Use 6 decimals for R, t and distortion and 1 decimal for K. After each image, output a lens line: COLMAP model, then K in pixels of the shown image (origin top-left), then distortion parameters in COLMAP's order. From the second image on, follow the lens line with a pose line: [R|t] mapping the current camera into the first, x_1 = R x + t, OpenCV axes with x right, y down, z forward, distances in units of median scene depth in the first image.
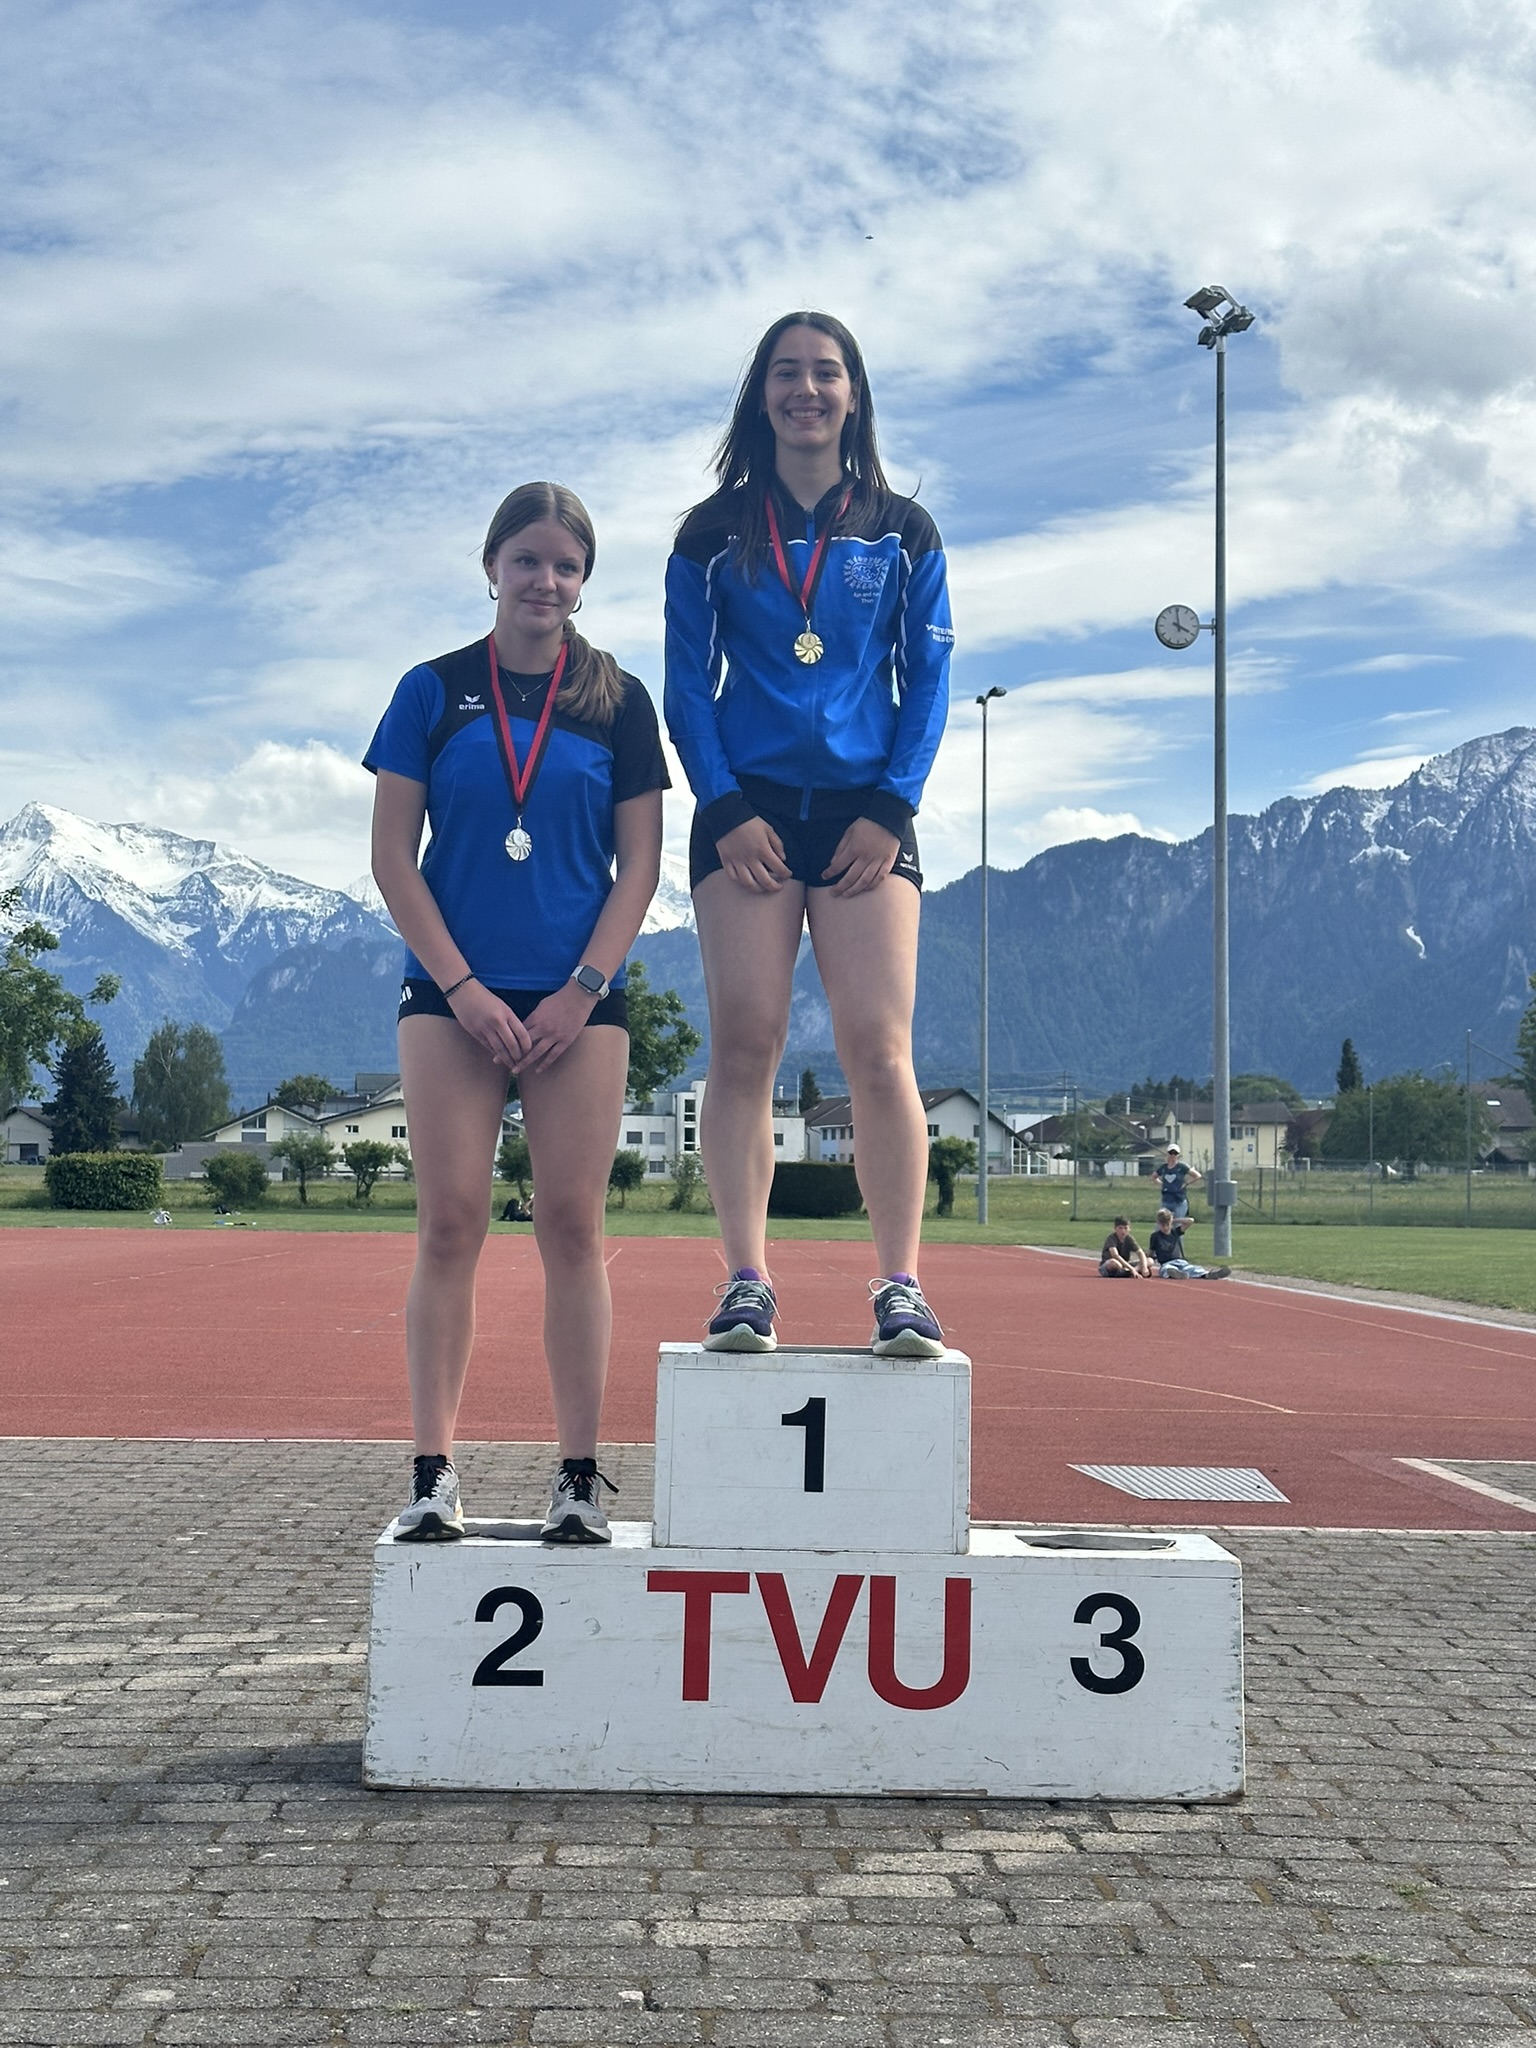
lens RADIAL K [[3099.4, 0, 788.9], [0, 3099.4, 1032.4], [0, 0, 1]] dist [0.167176, -0.238941]
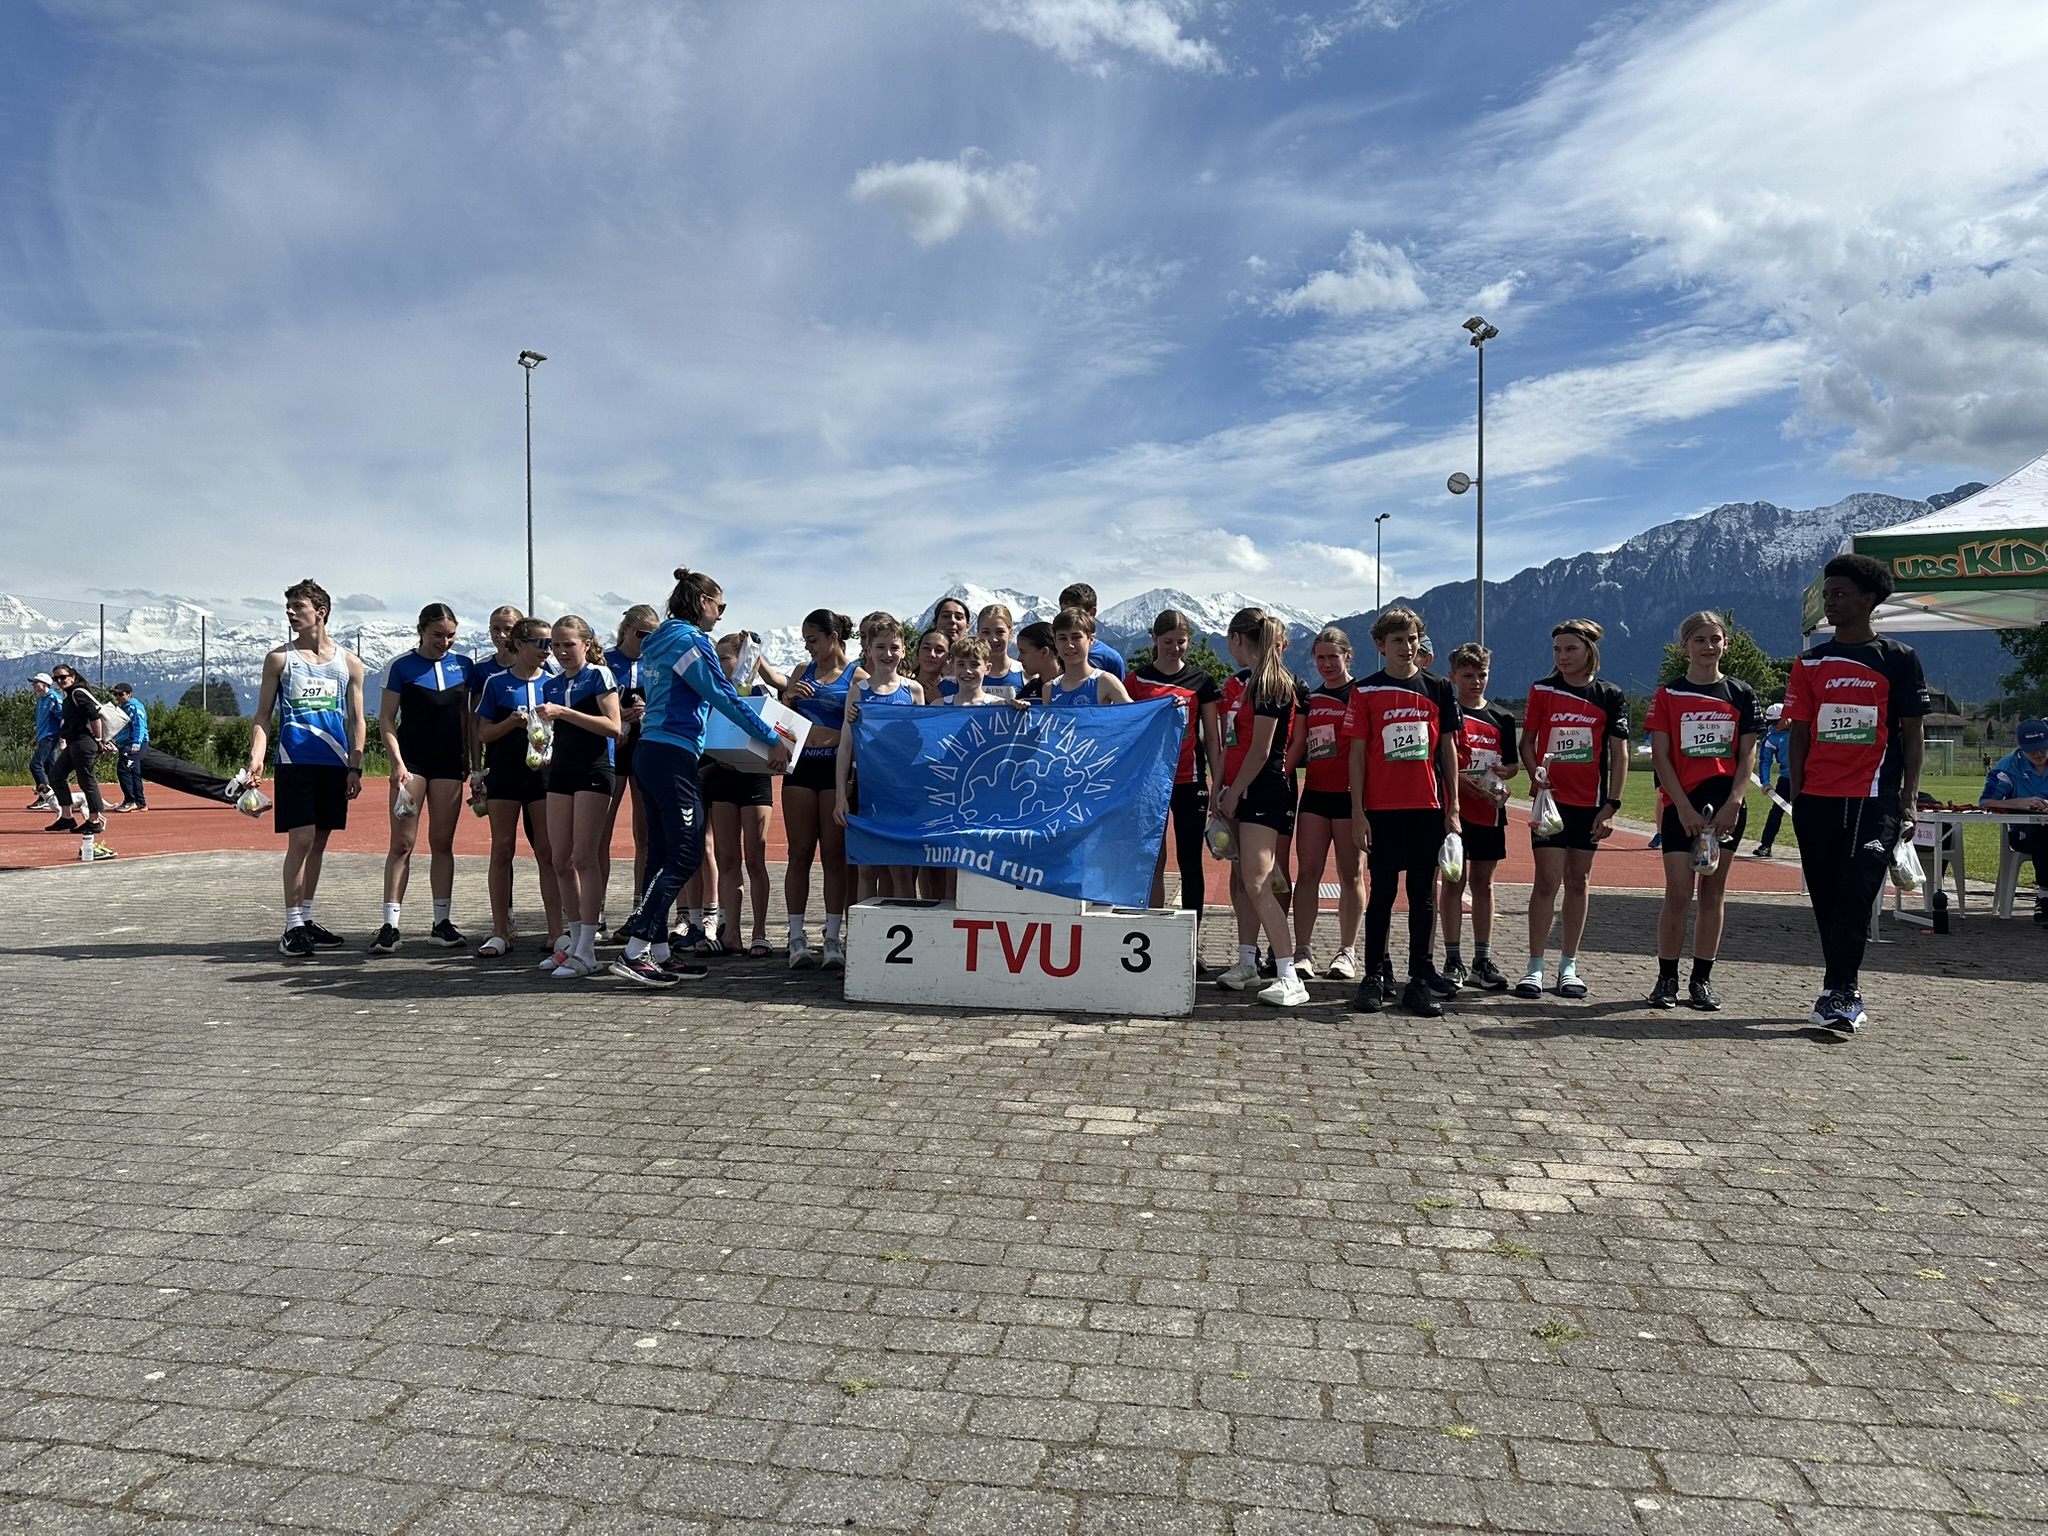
lens RADIAL K [[1448.0, 0, 1025.9], [0, 1448.0, 757.8], [0, 0, 1]] dist [0.079546, -0.140225]
pose [[0.979523, -0.003881, -0.201296, 0.200210], [0.014672, 0.998532, 0.052143, -0.013672], [0.200798, -0.054028, 0.978142, -0.097272]]
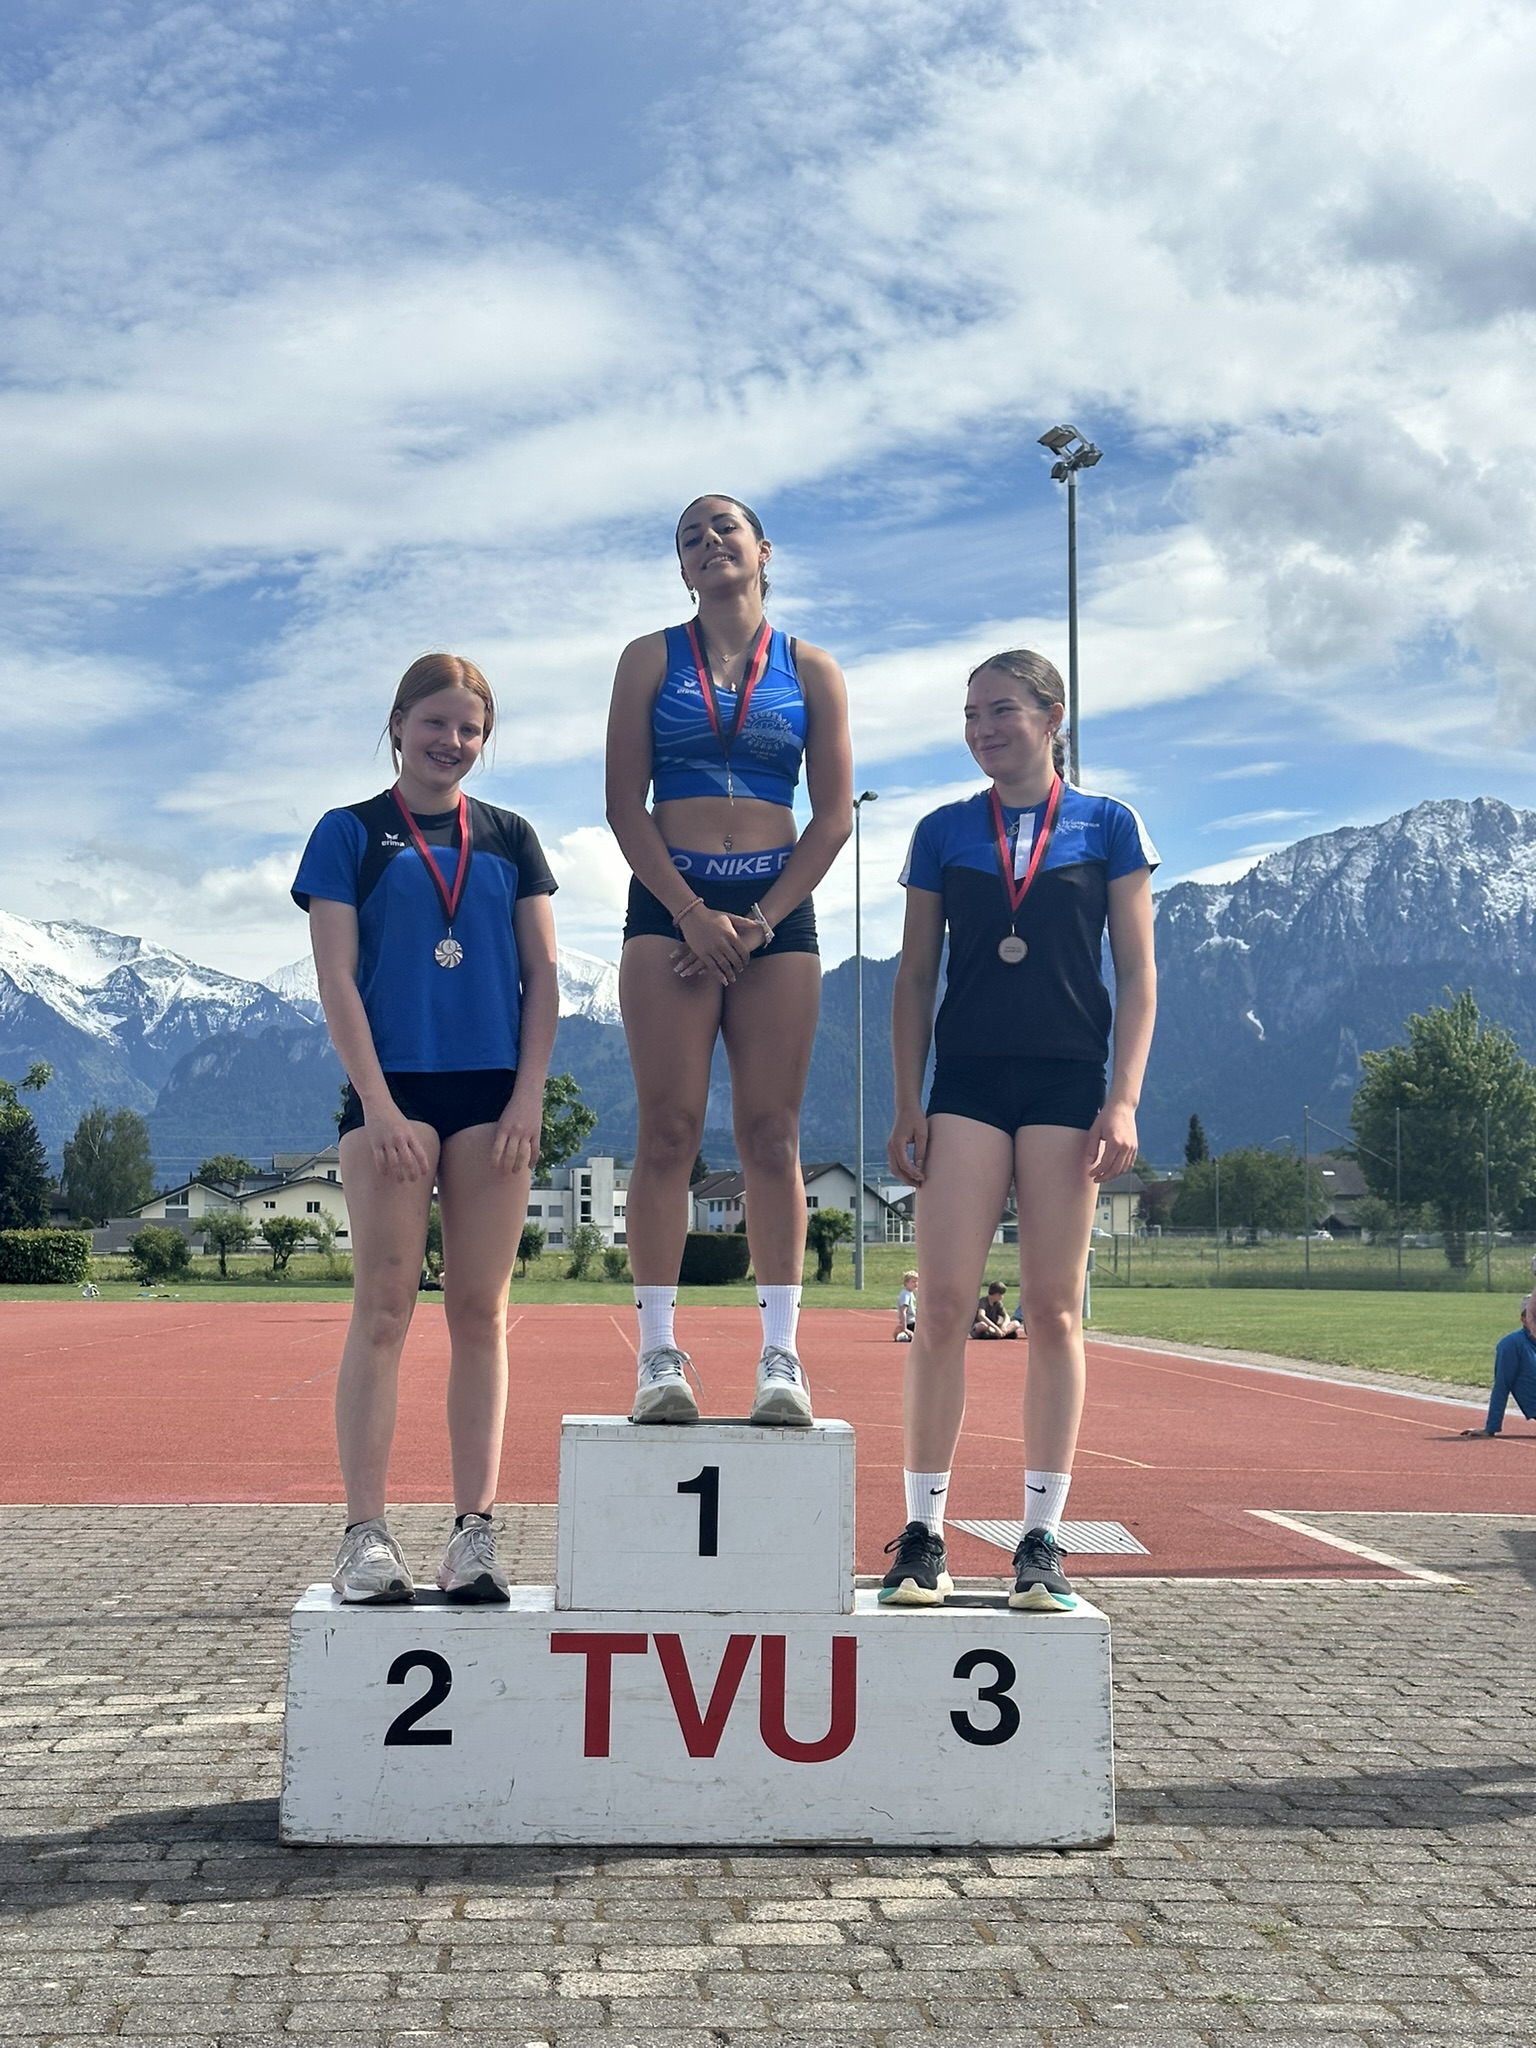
lens RADIAL K [[2876.5, 0, 754.3], [0, 2876.5, 1041.8], [0, 0, 1]] dist [0.186178, -0.367539]
pose [[0.999627, -0.005723, 0.026694, -0.001142], [0.006361, 0.999695, -0.023881, -0.003209], [-0.026549, 0.024042, 0.999358, 0.008442]]
